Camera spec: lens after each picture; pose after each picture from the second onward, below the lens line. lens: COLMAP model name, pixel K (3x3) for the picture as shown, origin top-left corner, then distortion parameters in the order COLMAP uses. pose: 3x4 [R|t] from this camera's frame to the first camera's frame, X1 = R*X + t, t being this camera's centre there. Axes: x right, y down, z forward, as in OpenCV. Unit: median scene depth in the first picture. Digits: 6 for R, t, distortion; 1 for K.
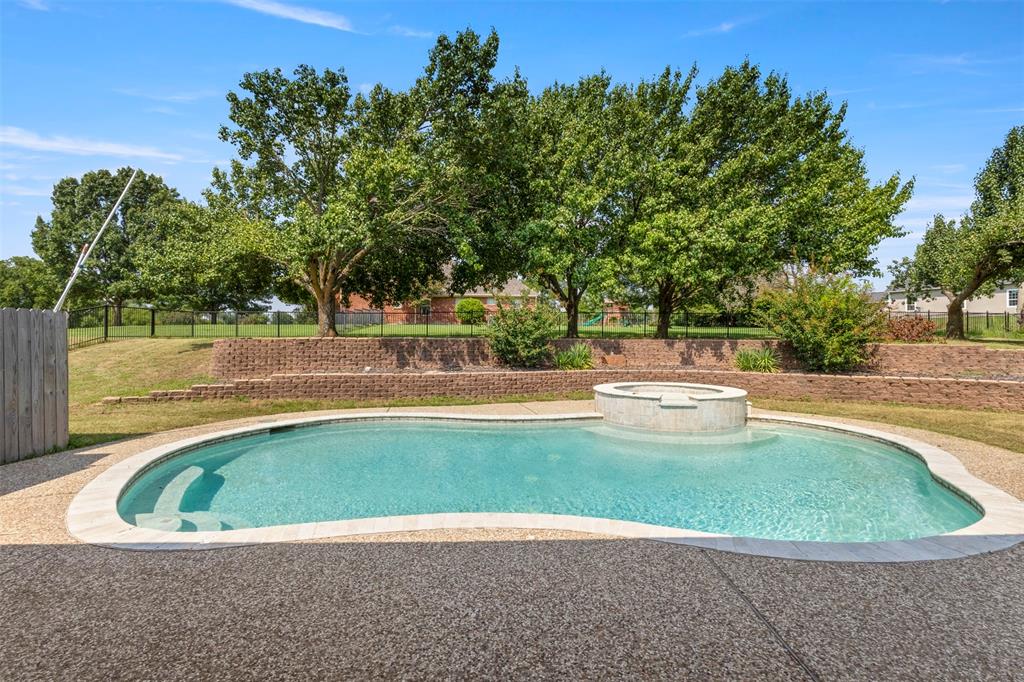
lens RADIAL K [[461.2, 0, 513.8], [0, 461.2, 342.2], [0, 0, 1]] dist [-0.000294, -0.000113]
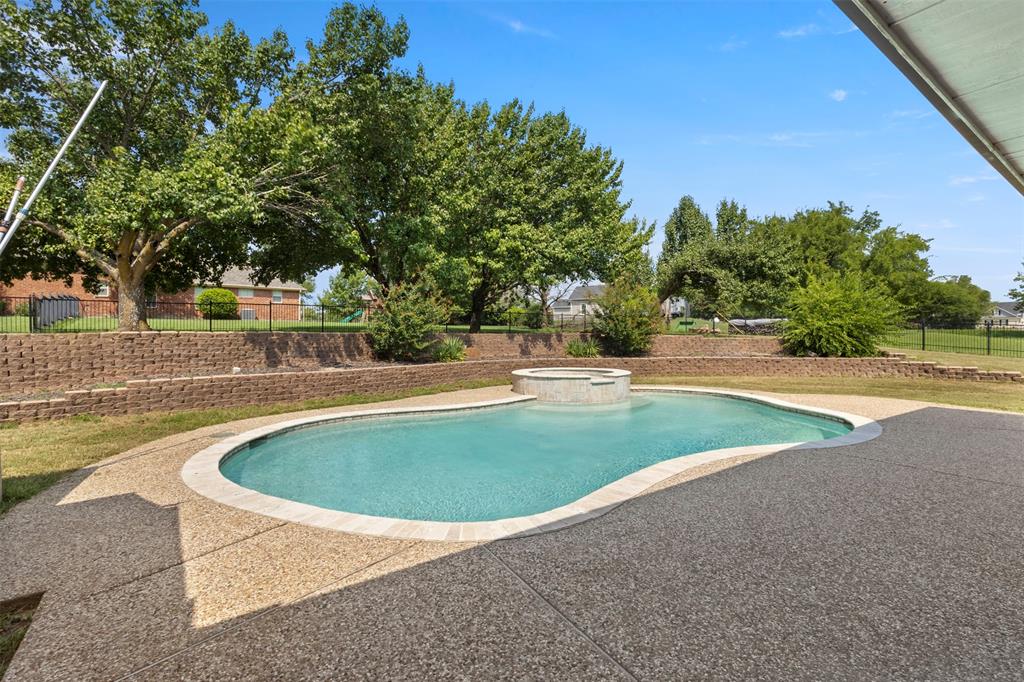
lens RADIAL K [[455.1, 0, 508.4], [0, 455.1, 340.8], [0, 0, 1]] dist [0.003115, 0.000234]
pose [[0.836361, -0.012577, 0.548035, -0.399211], [0.011586, 0.999919, 0.005265, 0.009114], [-0.548057, 0.001946, 0.836439, 0.062815]]
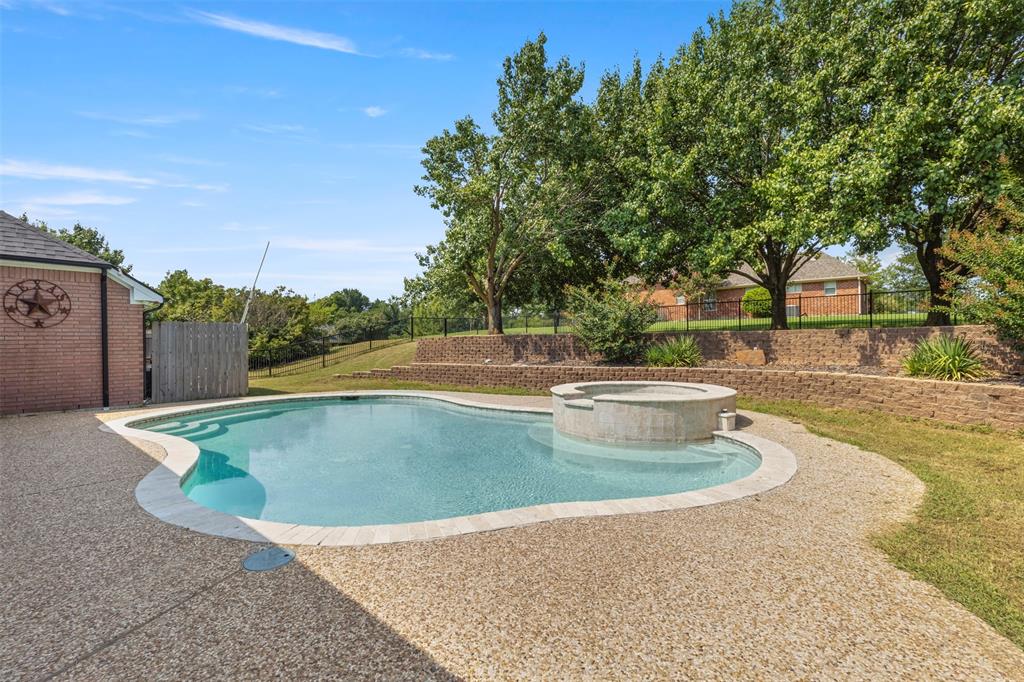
lens RADIAL K [[461.2, 0, 513.8], [0, 461.2, 342.2], [0, 0, 1]] dist [-0.000294, -0.000113]
pose [[0.719969, -0.010696, -0.693924, 0.626008], [0.012323, 0.999921, -0.002628, 0.014975], [0.693897, -0.006659, 0.720044, 0.214198]]
